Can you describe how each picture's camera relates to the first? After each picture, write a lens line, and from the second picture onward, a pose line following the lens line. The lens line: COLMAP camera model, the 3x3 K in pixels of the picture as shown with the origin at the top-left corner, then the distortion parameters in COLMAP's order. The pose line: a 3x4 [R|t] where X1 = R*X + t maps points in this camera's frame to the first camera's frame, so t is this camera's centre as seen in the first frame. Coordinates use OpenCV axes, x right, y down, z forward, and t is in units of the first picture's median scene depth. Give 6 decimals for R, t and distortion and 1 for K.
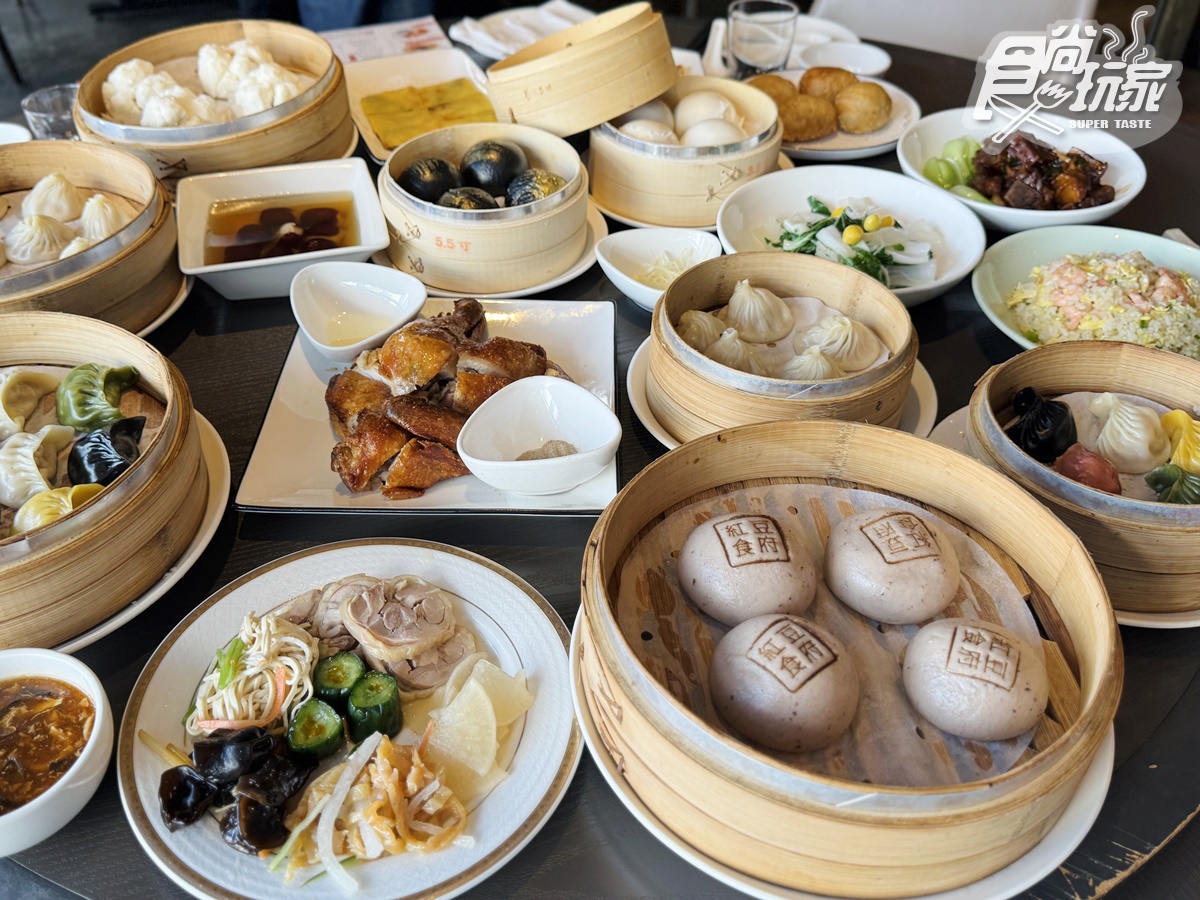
lens RADIAL K [[979.8, 0, 563.9], [0, 979.8, 451.8], [0, 0, 1]] dist [0.193508, -0.436091]
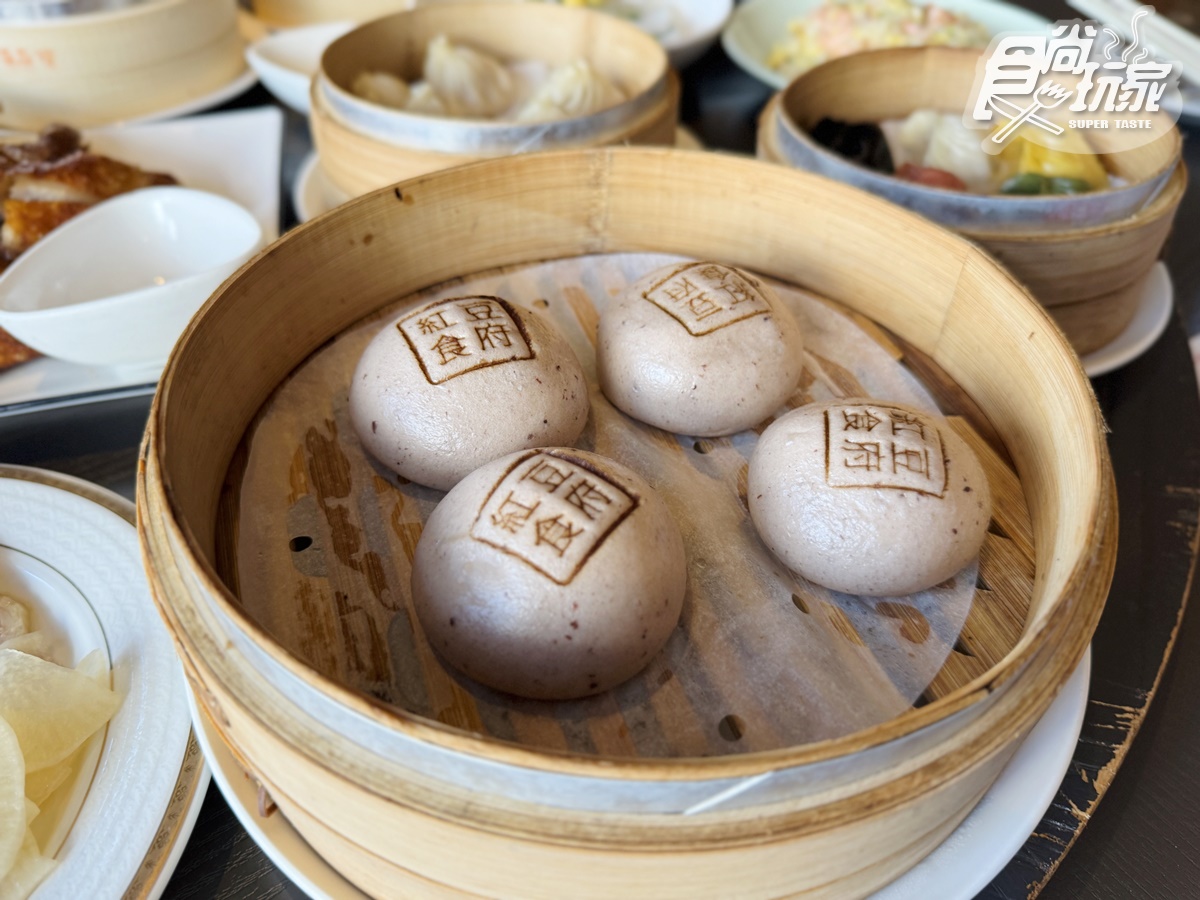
lens RADIAL K [[979.8, 0, 563.9], [0, 979.8, 451.8], [0, 0, 1]] dist [0.193508, -0.436091]
pose [[0.962166, -0.187751, 0.197450, 0.127400], [0.169468, 0.979830, 0.105892, 0.109357], [-0.213349, -0.068424, 0.974577, 0.462296]]
